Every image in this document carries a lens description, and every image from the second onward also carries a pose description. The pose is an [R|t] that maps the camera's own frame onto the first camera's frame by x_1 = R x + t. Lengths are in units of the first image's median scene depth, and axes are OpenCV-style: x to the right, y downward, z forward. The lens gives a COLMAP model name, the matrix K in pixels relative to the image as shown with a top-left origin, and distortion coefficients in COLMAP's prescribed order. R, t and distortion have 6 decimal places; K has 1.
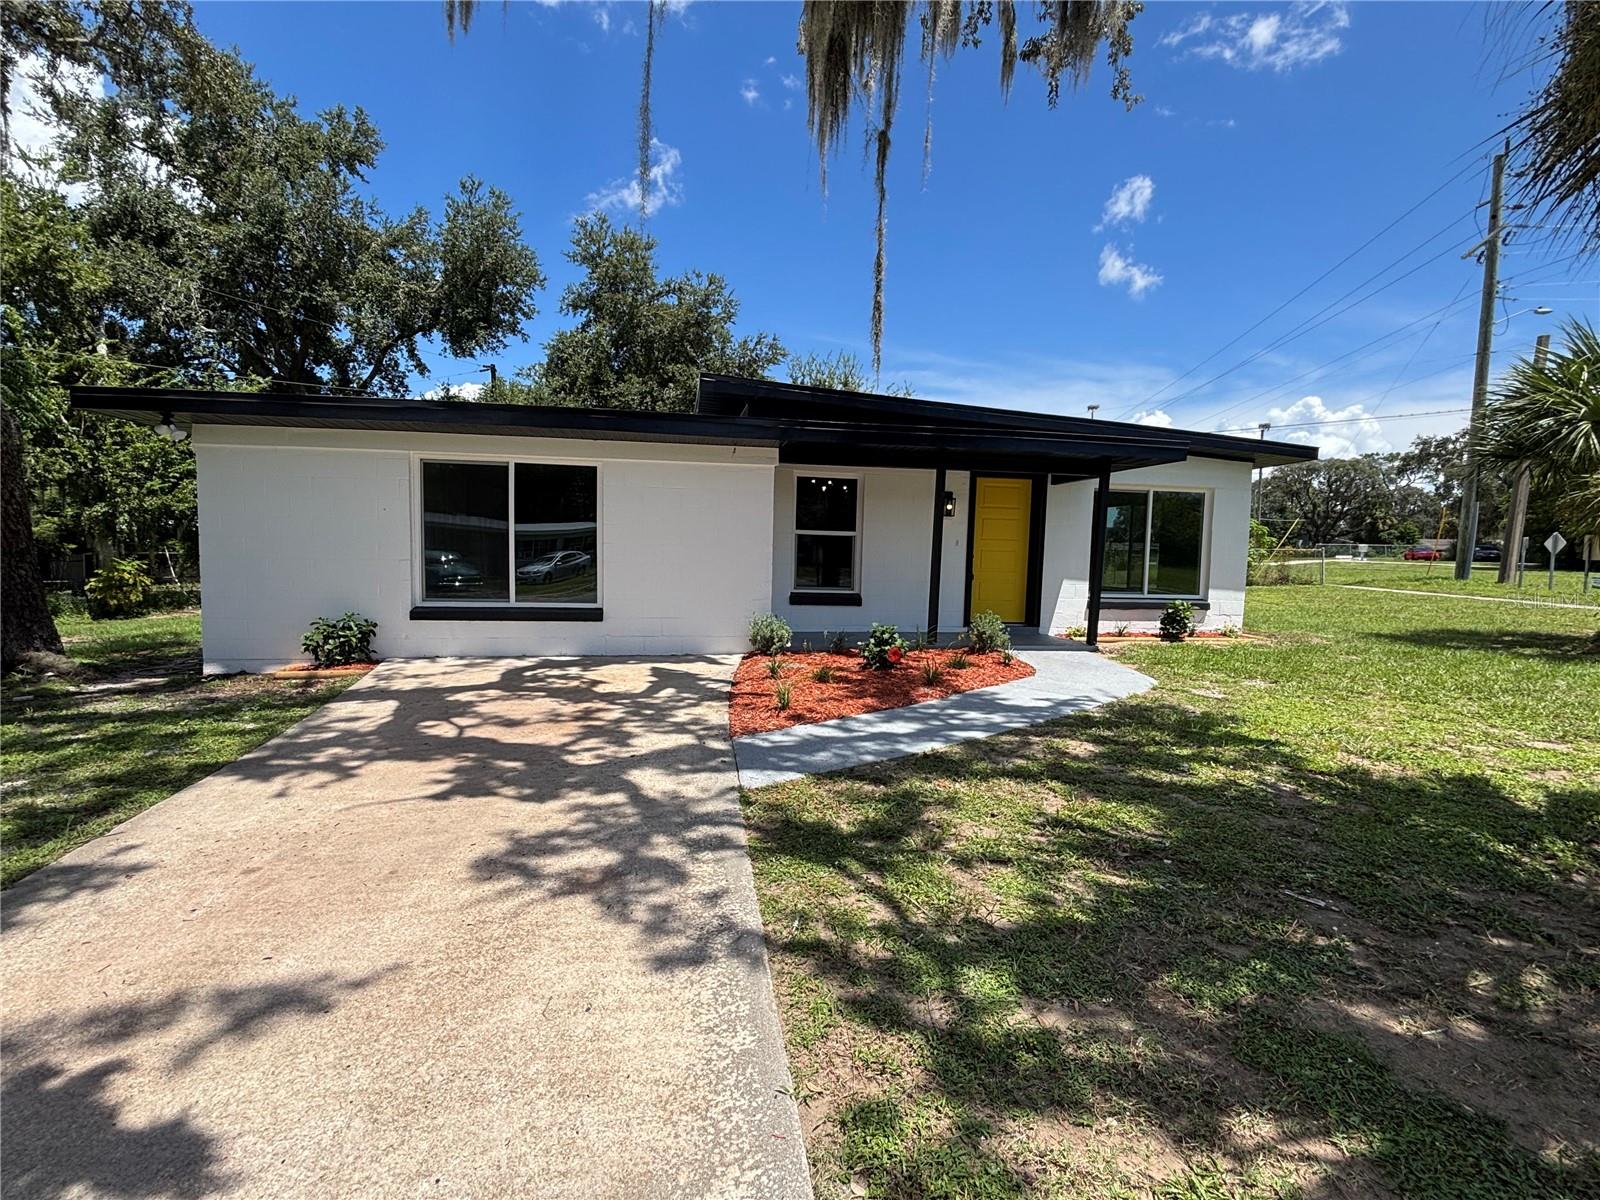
lens RADIAL K [[737.4, 0, 800.5], [0, 737.4, 605.8], [0, 0, 1]] dist [0.001003, -0.000455]
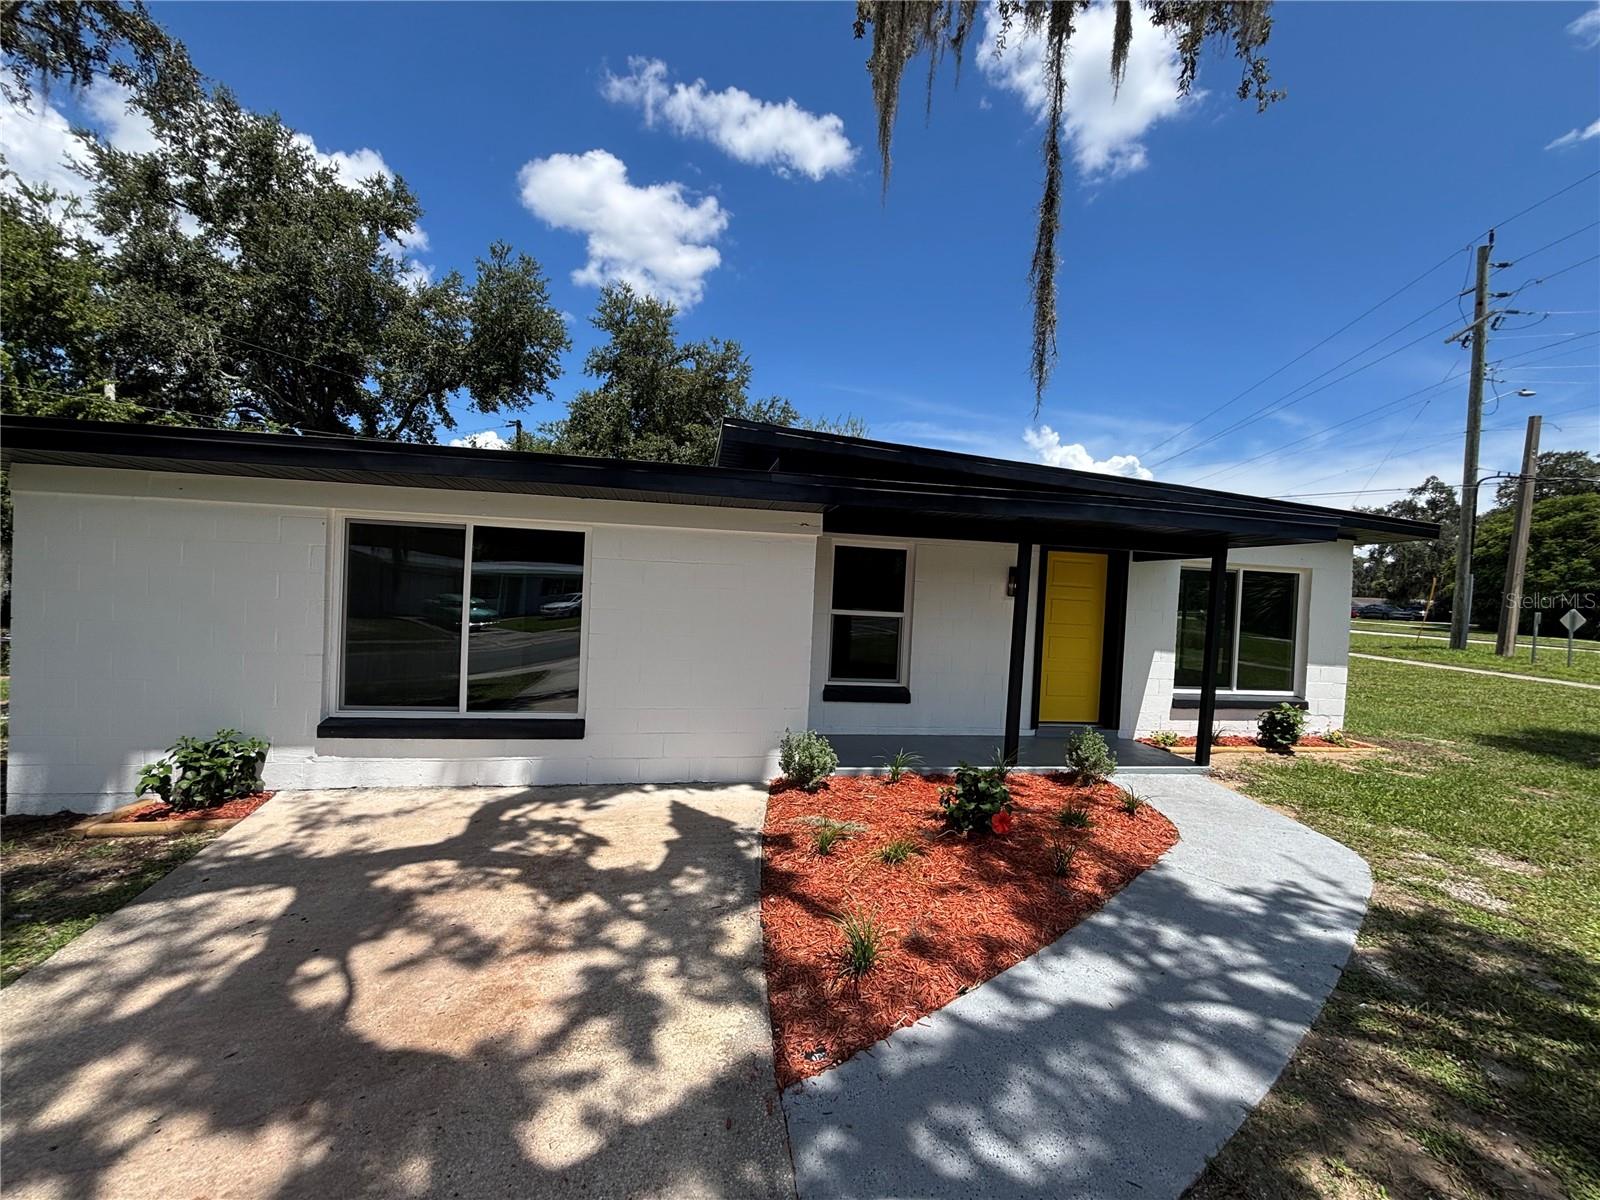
lens RADIAL K [[644.1, 0, 801.0], [0, 644.1, 605.1], [0, 0, 1]] dist [0.001724, -0.001433]
pose [[0.999712, 0.022400, 0.008625, -0.045462], [-0.021898, 0.998277, -0.054446, -0.065564], [-0.009830, 0.054242, 0.998479, 0.269359]]
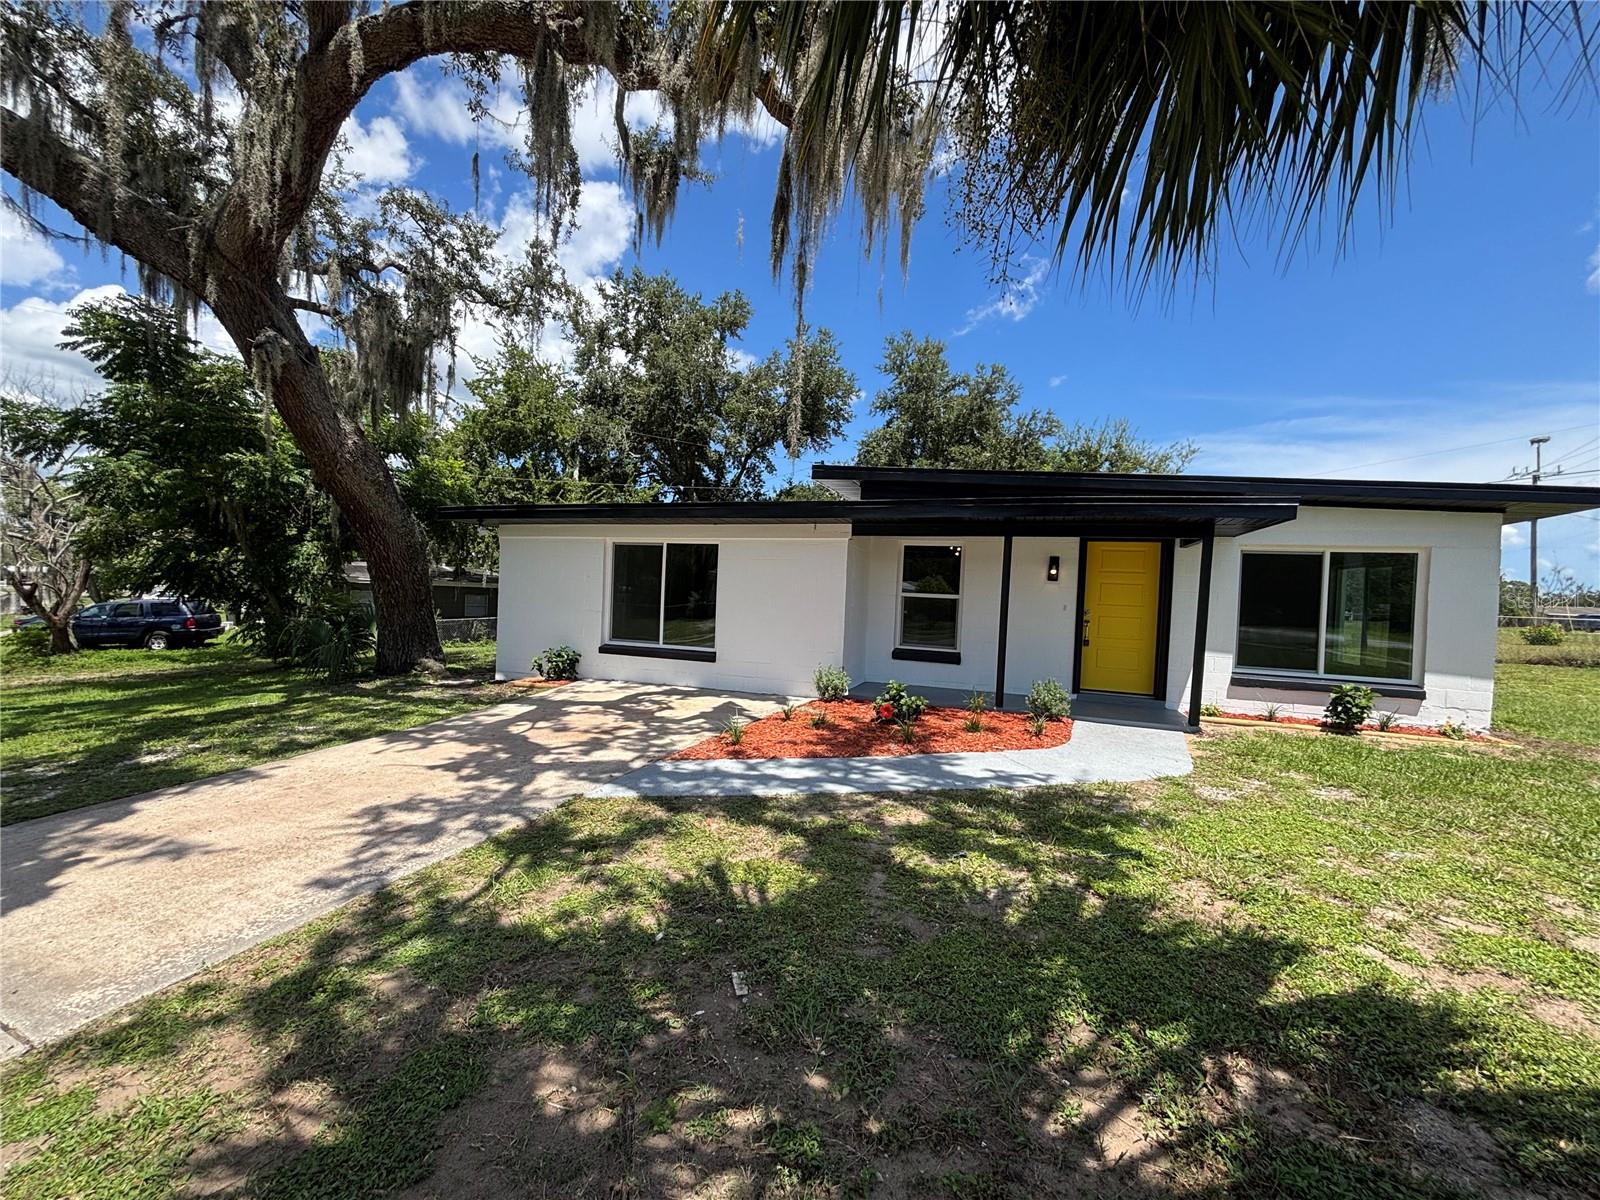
lens RADIAL K [[644.1, 0, 801.8], [0, 644.1, 610.9], [0, 0, 1]] dist [0.001724, -0.001433]
pose [[0.871715, 0.025813, -0.489333, 0.326133], [-0.057590, 0.997088, -0.049996, -0.017516], [0.486617, 0.071763, 0.870663, 0.069311]]
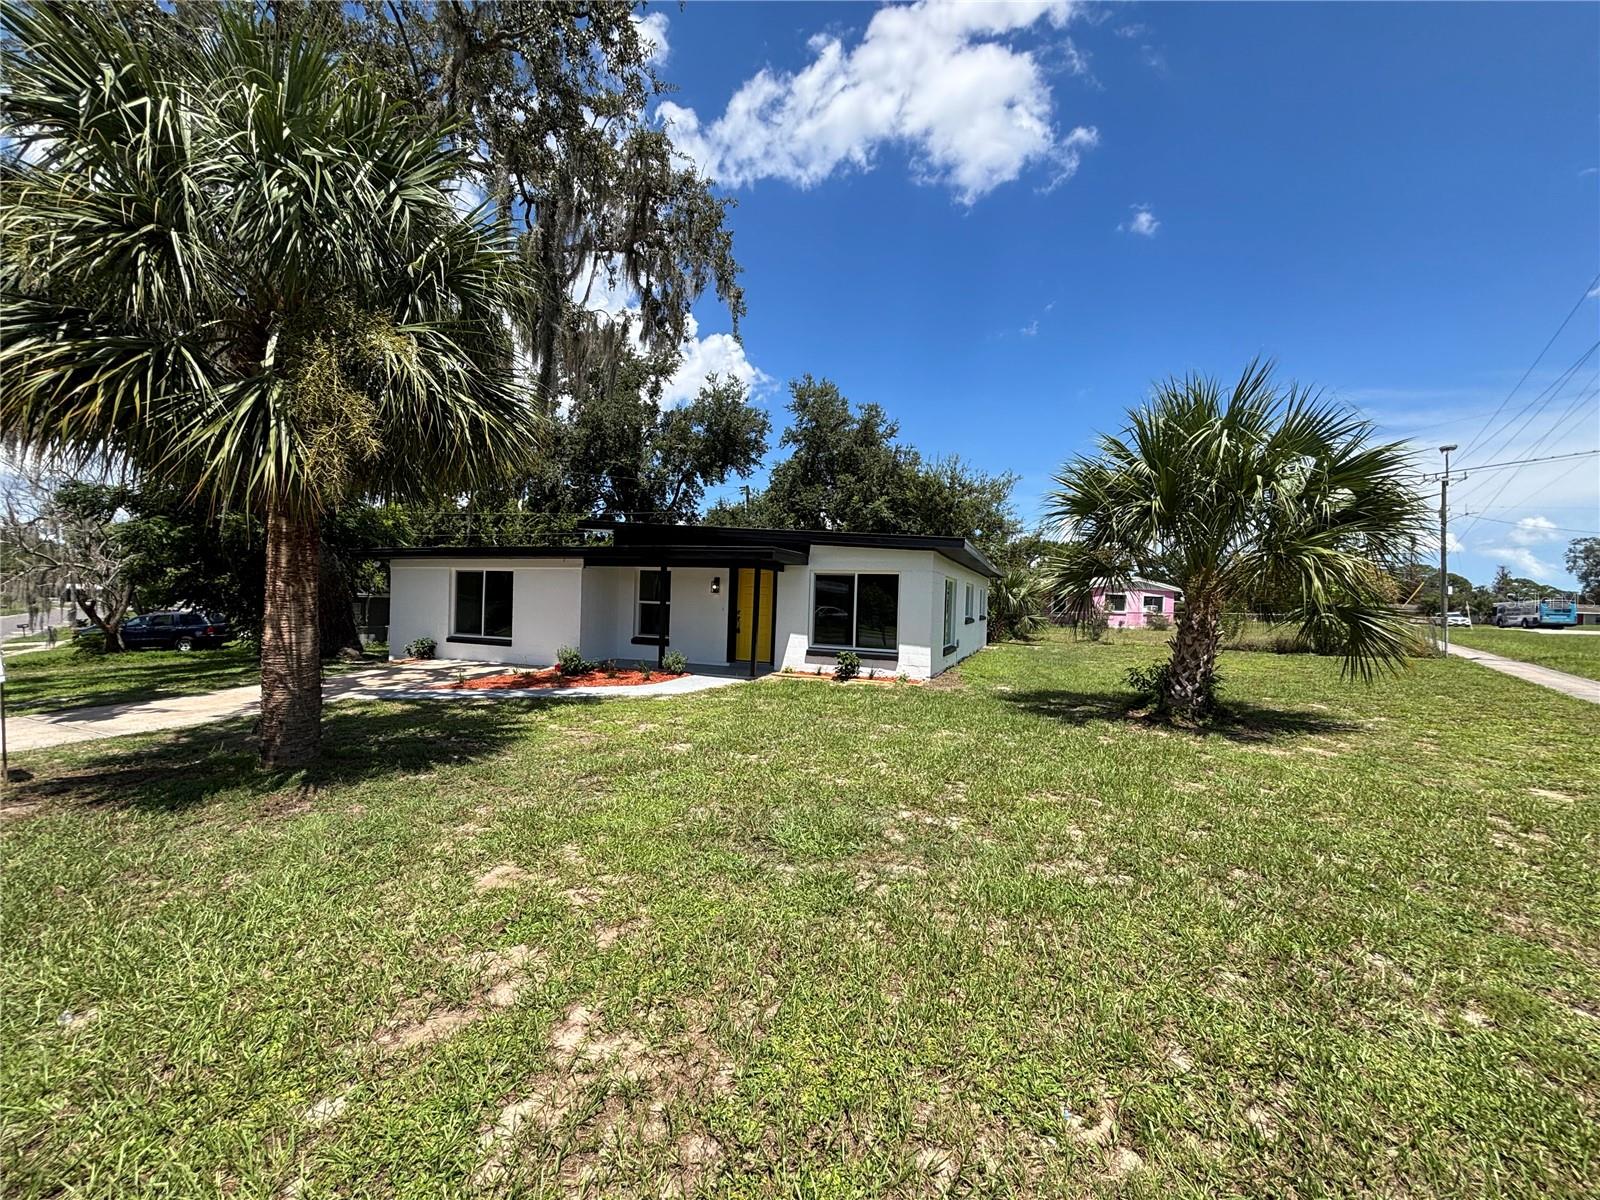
lens RADIAL K [[644.1, 0, 805.6], [0, 644.1, 615.2], [0, 0, 1]] dist [0.001724, -0.001433]
pose [[0.856601, 0.014131, -0.515786, 1.074767], [-0.047746, 0.997507, -0.051965, -0.009023], [0.513766, 0.069140, 0.855140, -0.094080]]
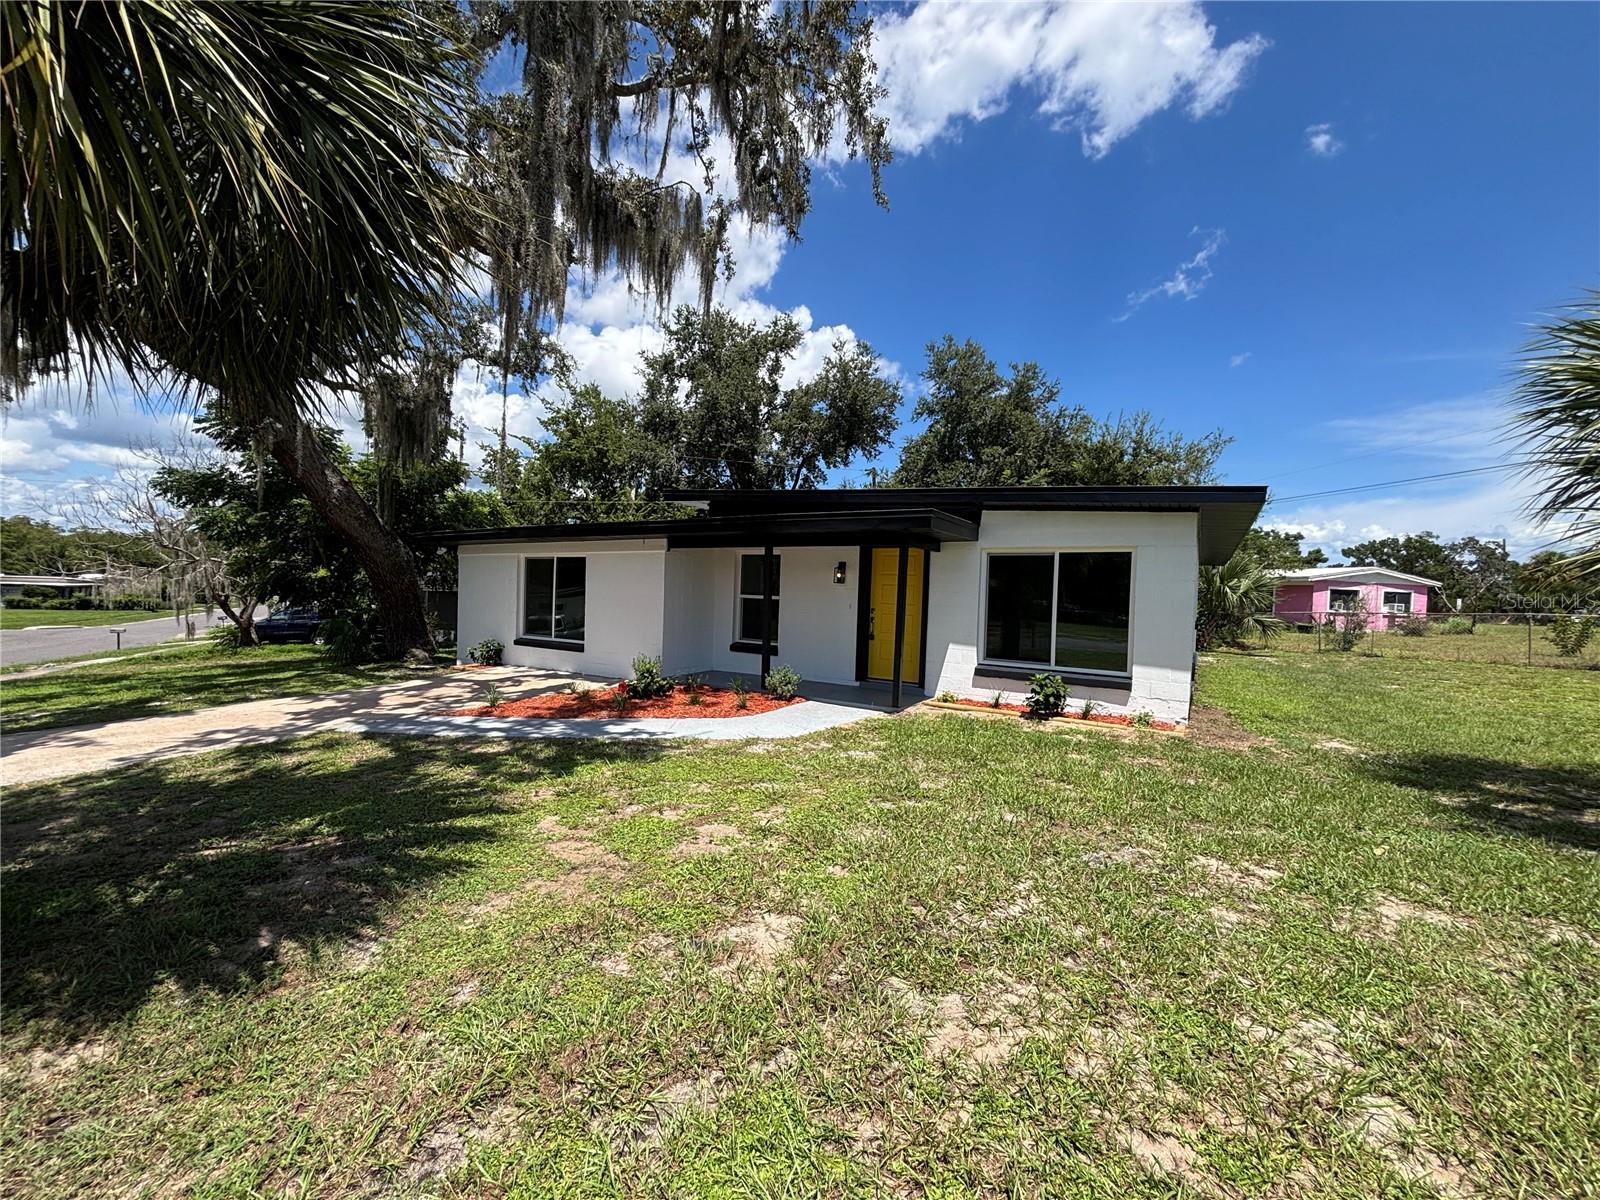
lens RADIAL K [[644.1, 0, 801.7], [0, 644.1, 614.2], [0, 0, 1]] dist [0.001724, -0.001433]
pose [[0.741054, 0.021635, -0.671096, 0.814698], [-0.063260, 0.997285, -0.037703, -0.031181], [0.668458, 0.070393, 0.740411, 0.216220]]
